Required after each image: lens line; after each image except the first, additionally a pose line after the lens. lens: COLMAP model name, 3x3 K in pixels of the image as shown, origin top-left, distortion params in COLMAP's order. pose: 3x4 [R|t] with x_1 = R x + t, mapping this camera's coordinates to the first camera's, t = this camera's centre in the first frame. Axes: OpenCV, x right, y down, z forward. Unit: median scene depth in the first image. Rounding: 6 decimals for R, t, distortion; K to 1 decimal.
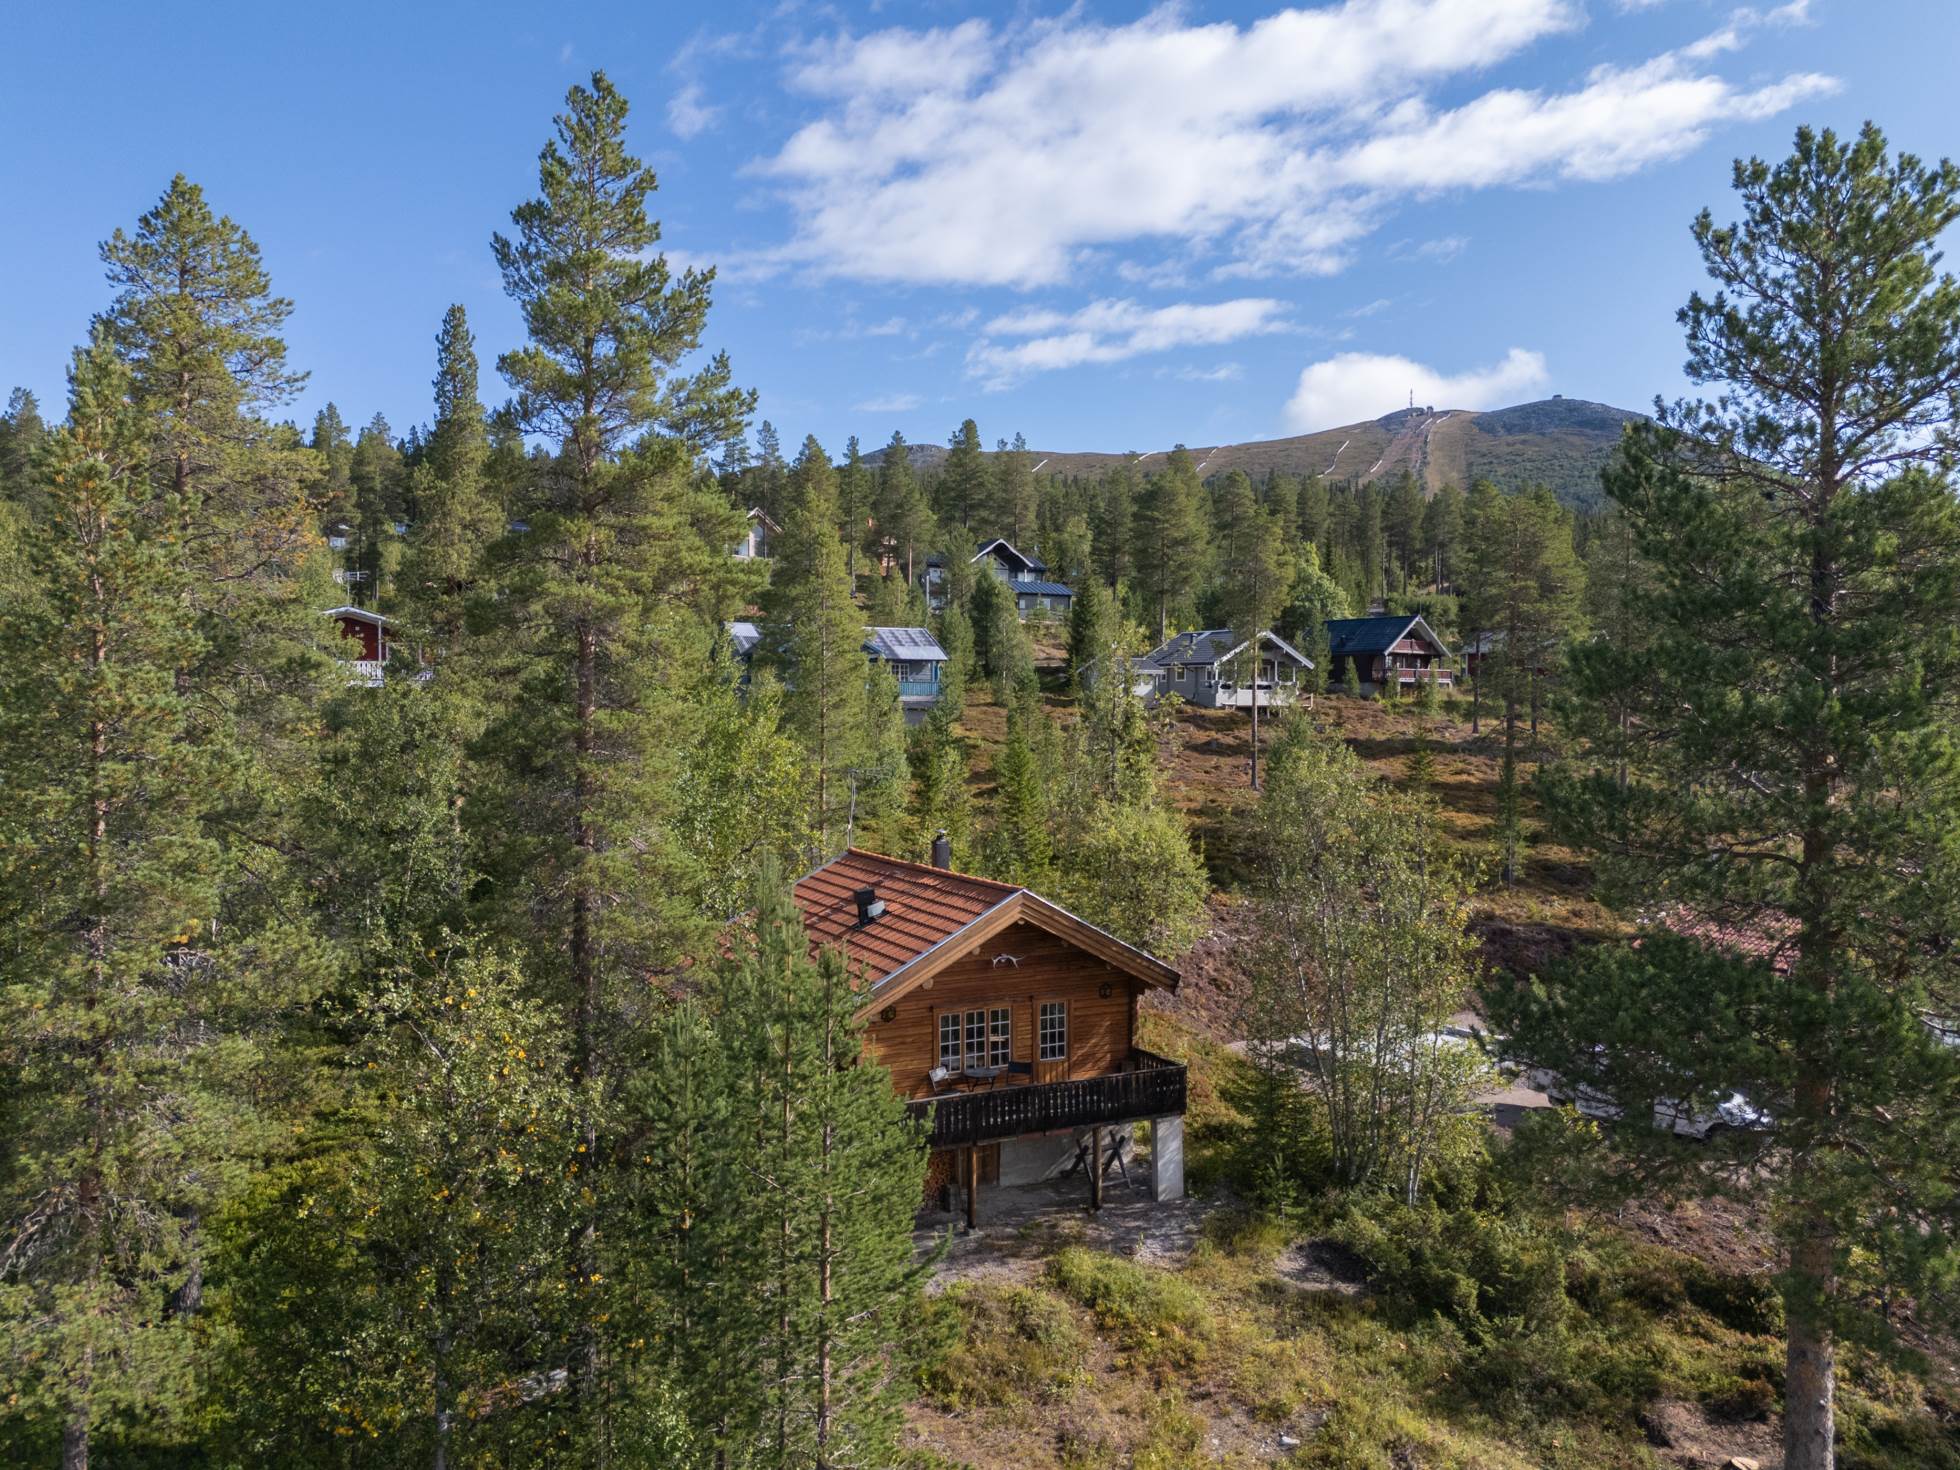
lens RADIAL K [[1448.6, 0, 983.3], [0, 1448.6, 715.0], [0, 0, 1]] dist [0.077750, -0.068933]
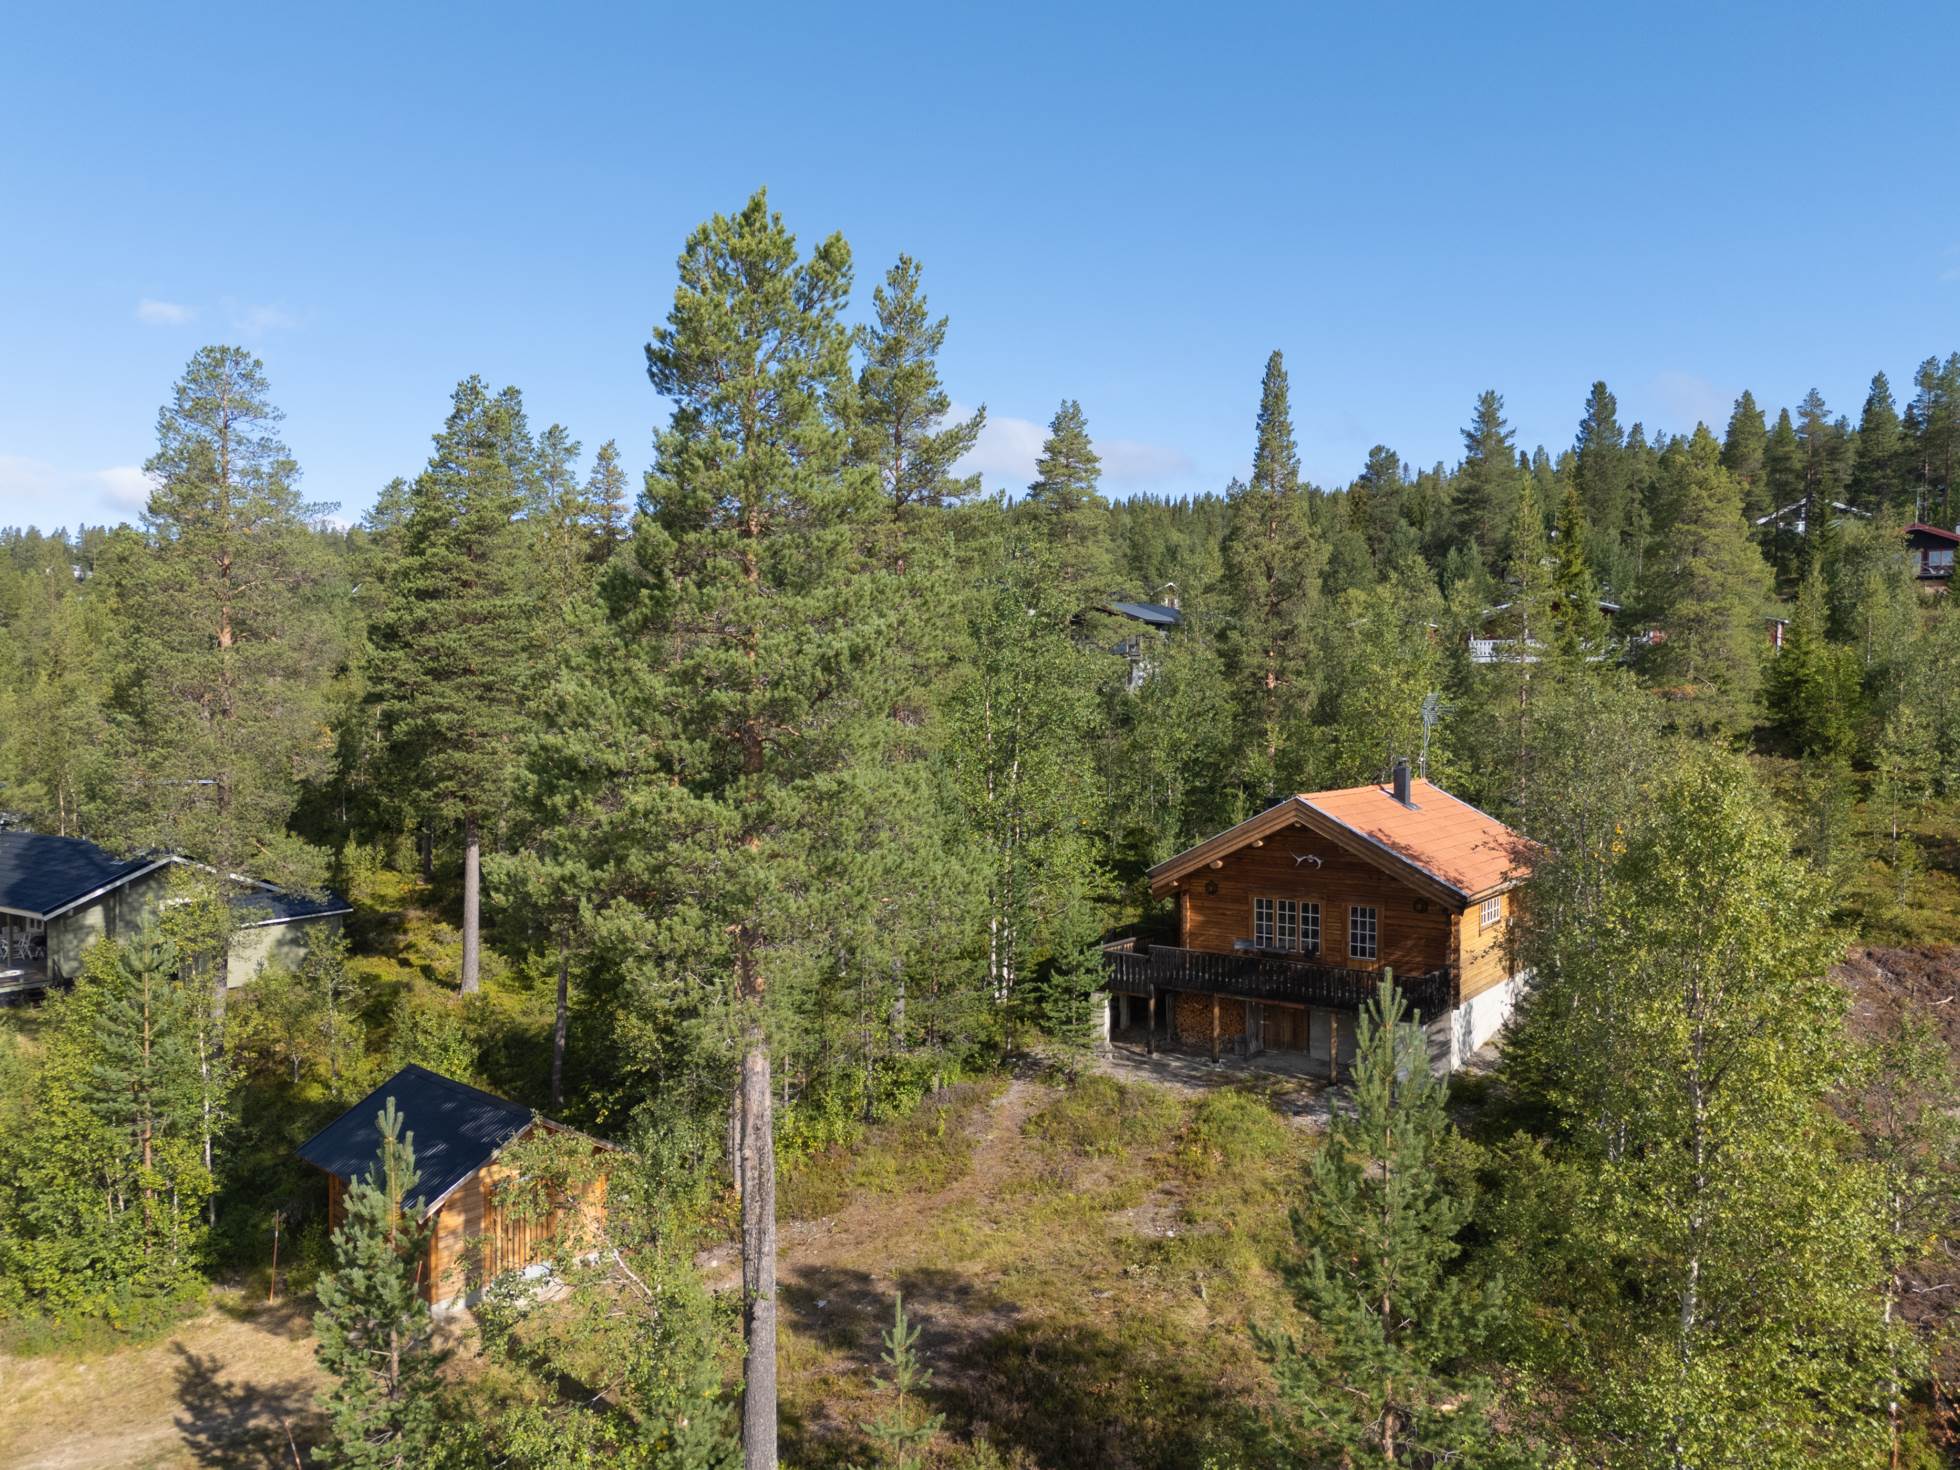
lens RADIAL K [[1448.6, 0, 983.3], [0, 1448.6, 715.0], [0, 0, 1]] dist [0.077750, -0.068933]
pose [[0.480126, 0.006247, -0.877177, 1.025334], [-0.006375, 0.999973, 0.003632, 0.060912], [0.877177, 0.003848, 0.480153, 0.262769]]
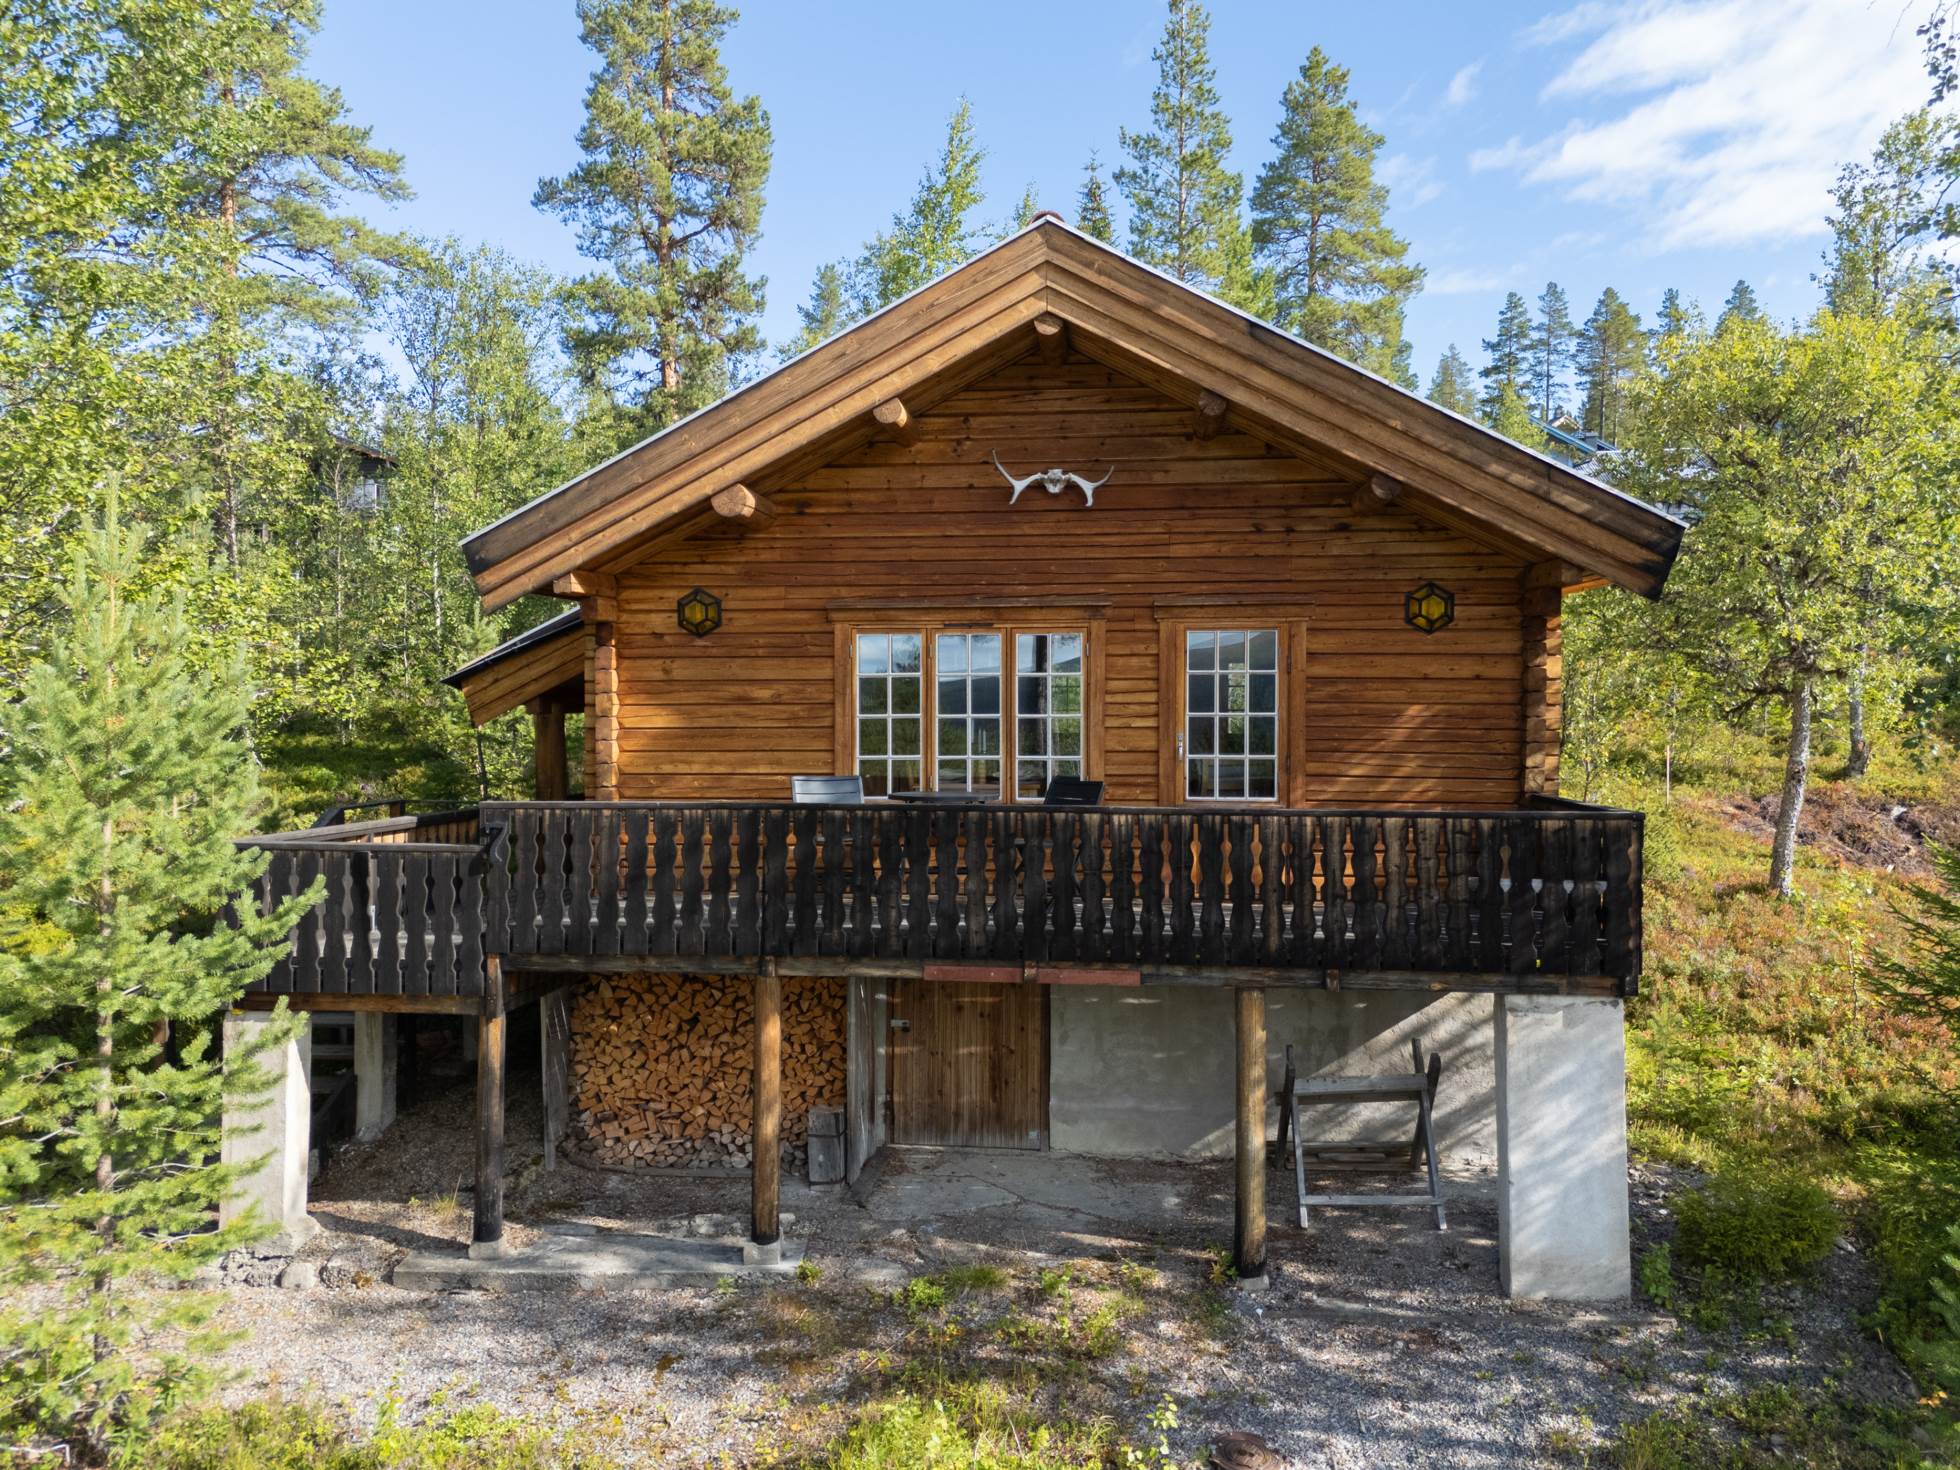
lens RADIAL K [[1434.9, 0, 980.0], [0, 1434.9, 735.0], [0, 0, 1]] dist [0.045880, -0.001972]
pose [[0.836894, 0.011965, -0.547234, 0.209297], [-0.001758, 0.999815, 0.019172, 0.253429], [0.547362, -0.015083, 0.836760, 0.821251]]
